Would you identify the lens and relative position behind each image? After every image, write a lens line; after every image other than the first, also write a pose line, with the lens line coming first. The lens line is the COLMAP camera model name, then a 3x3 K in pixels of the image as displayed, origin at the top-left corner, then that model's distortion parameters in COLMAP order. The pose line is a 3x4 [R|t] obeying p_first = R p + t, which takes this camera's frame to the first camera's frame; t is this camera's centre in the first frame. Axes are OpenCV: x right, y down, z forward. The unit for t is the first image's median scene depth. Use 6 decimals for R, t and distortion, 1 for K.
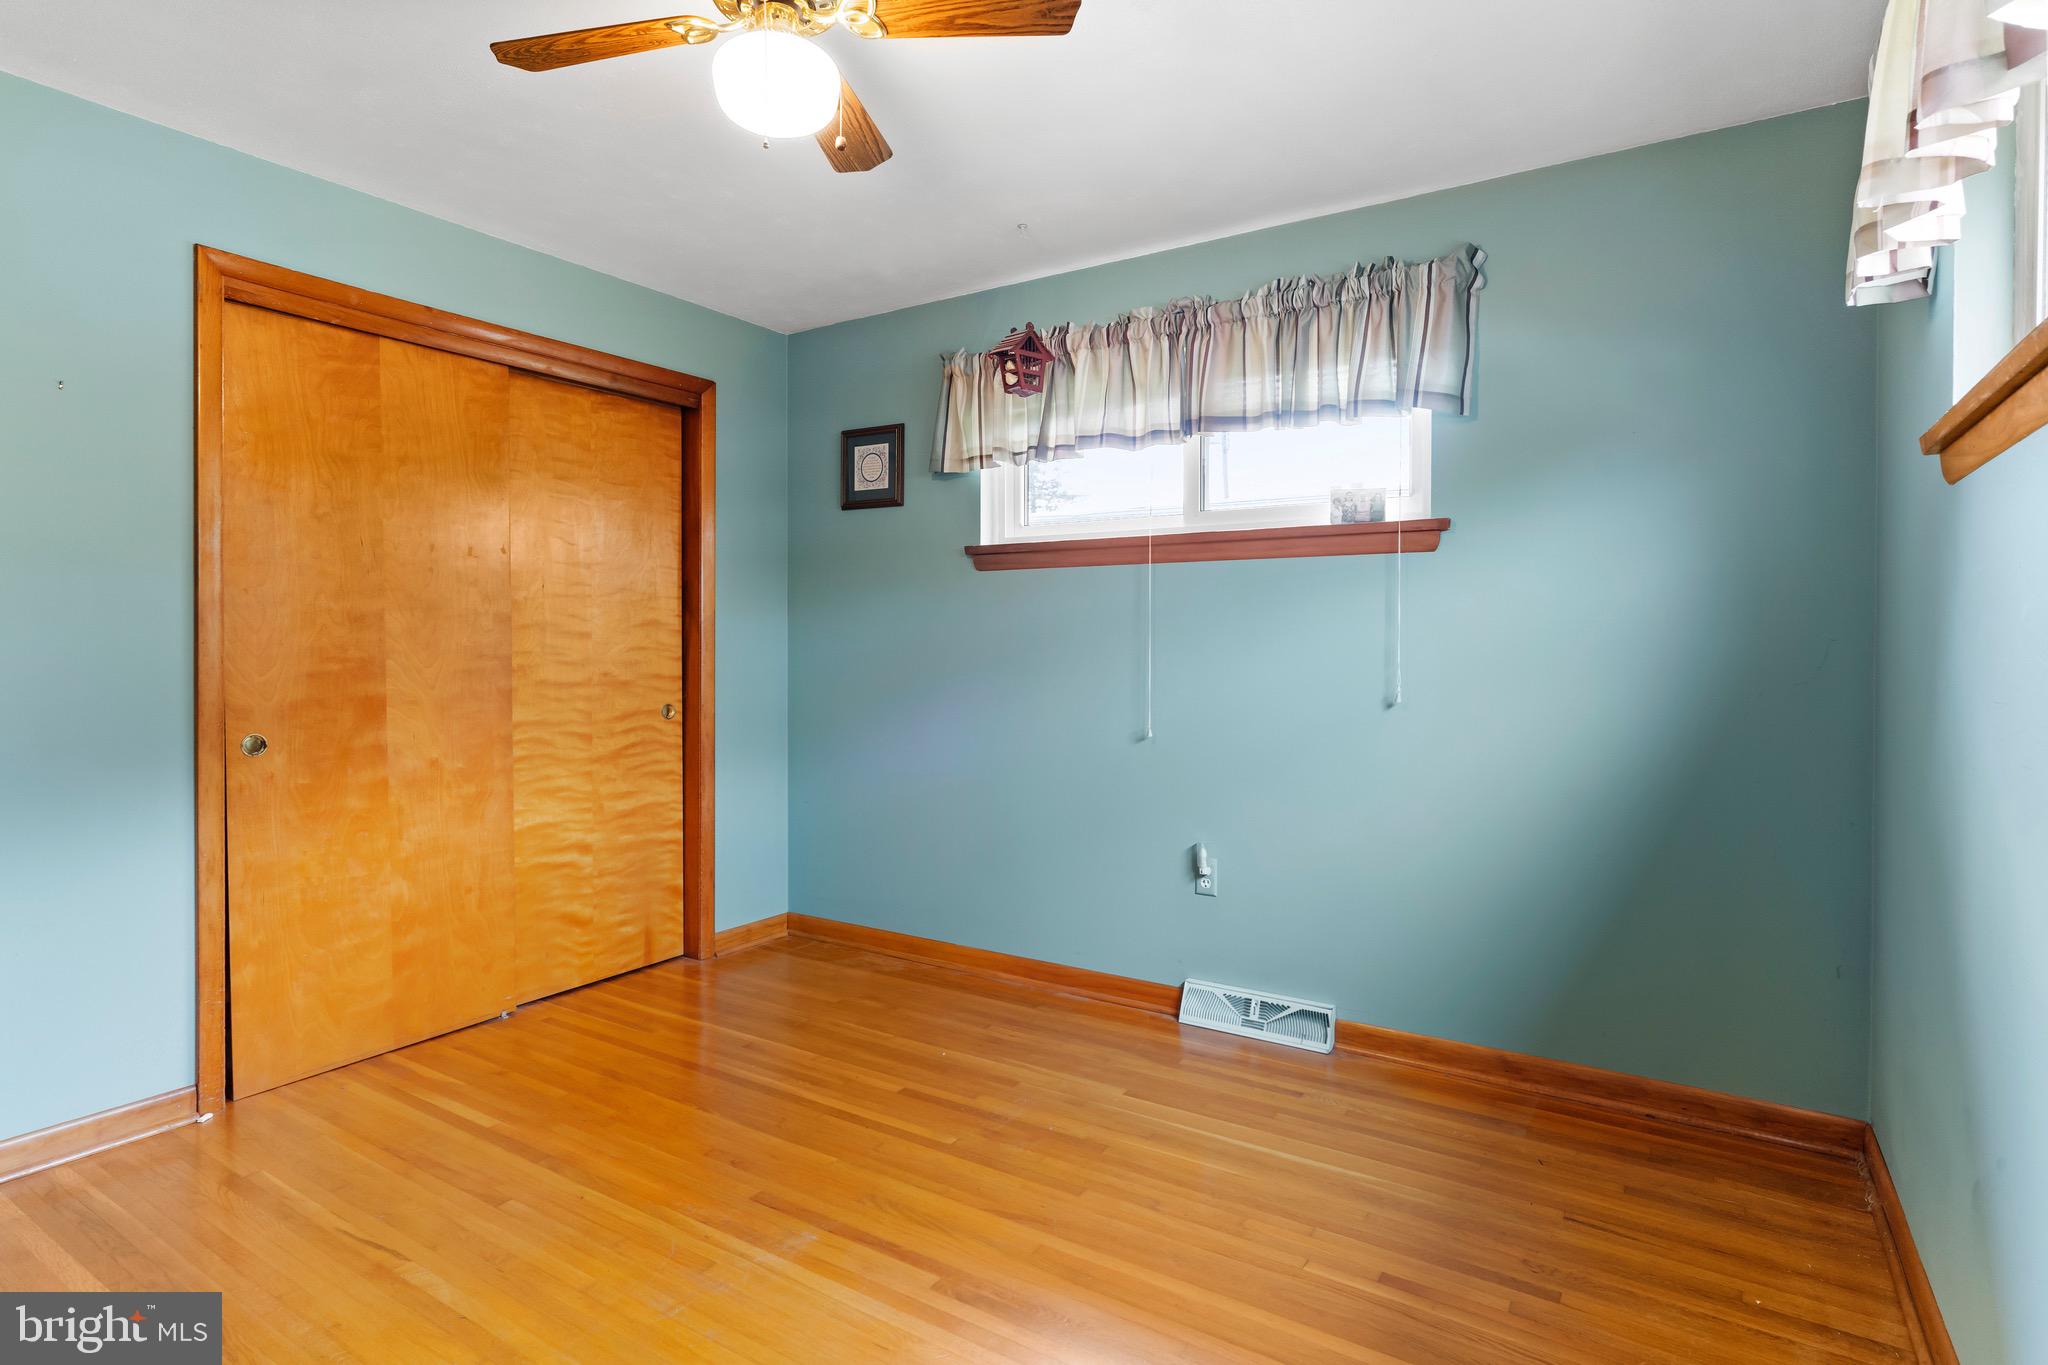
lens RADIAL K [[1079.4, 0, 978.1], [0, 1079.4, 634.4], [0, 0, 1]] dist [-0.000610, 0.000265]
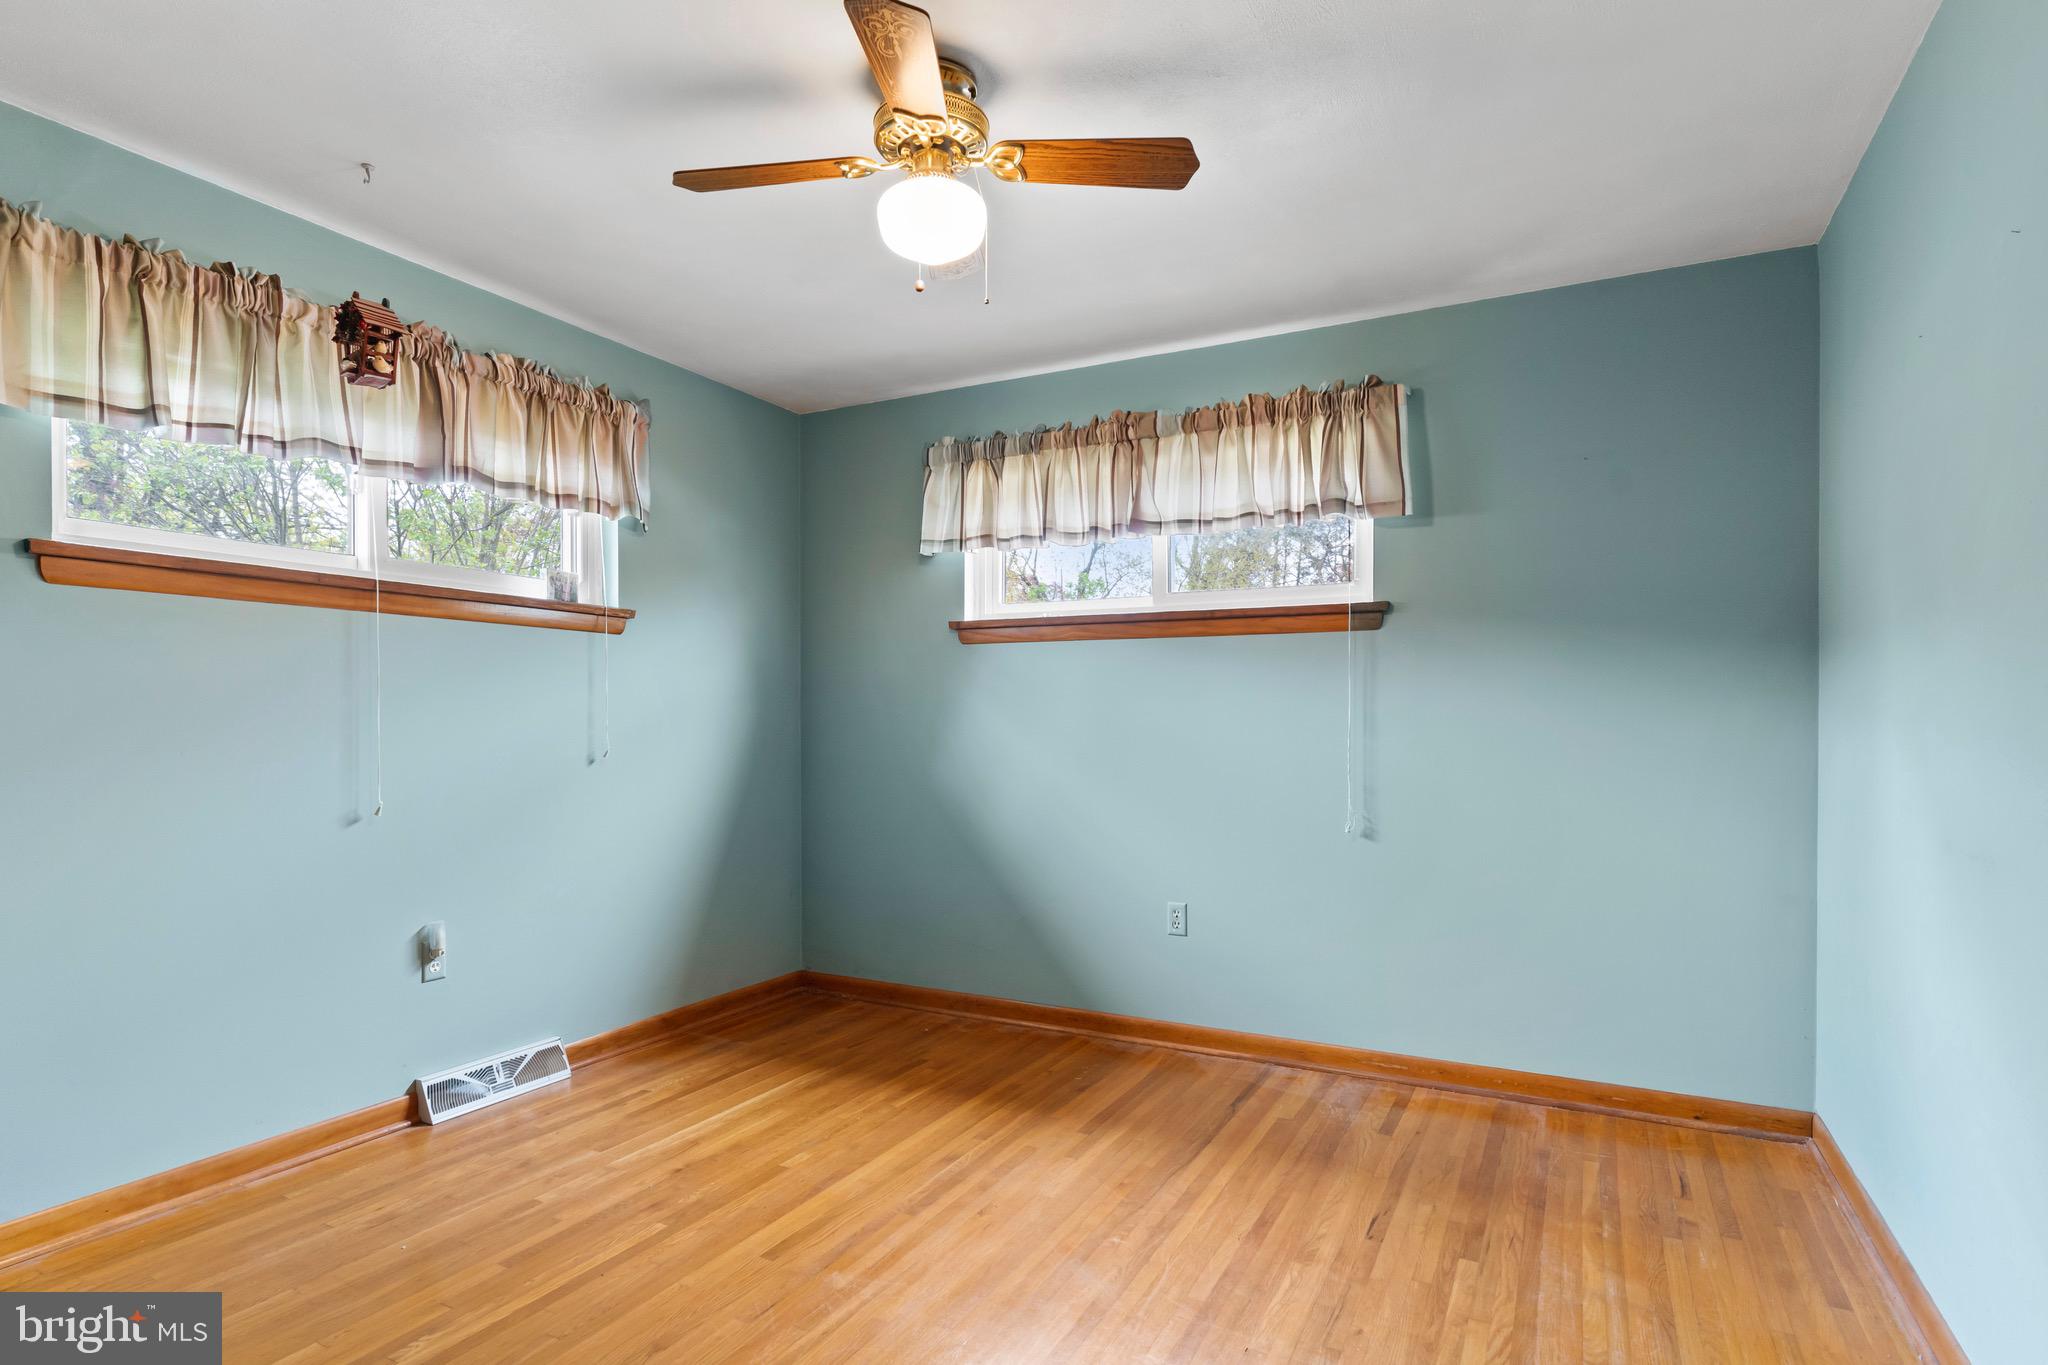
lens RADIAL K [[1061.9, 0, 1021.2], [0, 1061.9, 720.2], [0, 0, 1]] dist [0.001043, -0.000034]
pose [[-0.107563, 0.006475, 0.994177, -0.820030], [0.005730, 0.999966, -0.005893, 0.030935], [-0.994182, 0.005063, -0.107596, 0.658834]]
